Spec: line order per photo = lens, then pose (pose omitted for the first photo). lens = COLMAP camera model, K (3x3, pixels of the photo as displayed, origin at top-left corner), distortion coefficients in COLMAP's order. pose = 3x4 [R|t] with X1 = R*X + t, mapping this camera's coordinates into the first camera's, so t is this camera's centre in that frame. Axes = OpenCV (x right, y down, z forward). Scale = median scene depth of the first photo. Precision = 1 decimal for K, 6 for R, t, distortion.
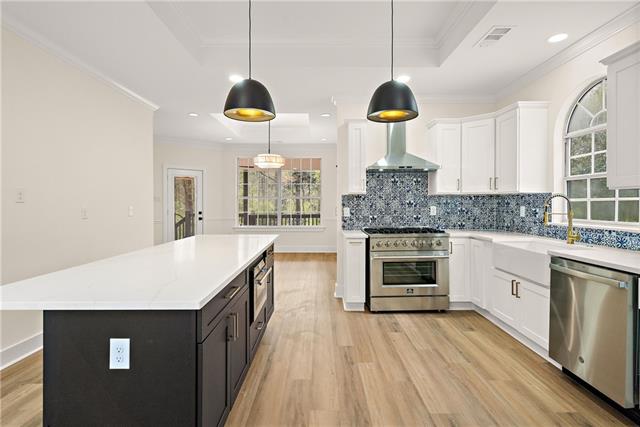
lens RADIAL K [[310.6, 0, 317.4], [0, 310.6, 205.8], [0, 0, 1]] dist [-0.003617, -0.000418]
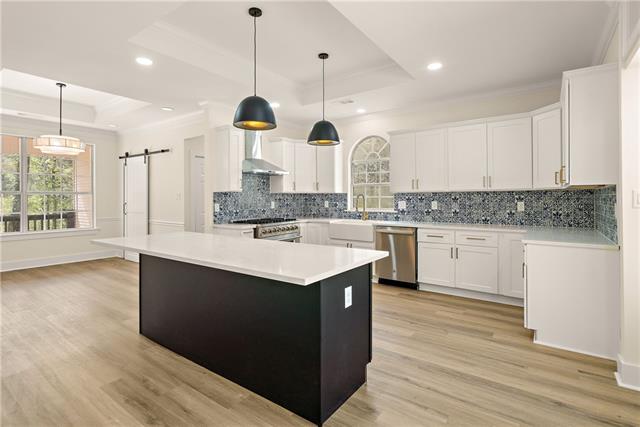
lens RADIAL K [[310.6, 0, 317.4], [0, 310.6, 205.8], [0, 0, 1]] dist [-0.003617, -0.000418]
pose [[0.600671, -0.020451, 0.799235, -0.601438], [0.010489, 0.999788, 0.017700, -0.002361], [-0.799428, -0.002249, 0.600758, 0.058288]]
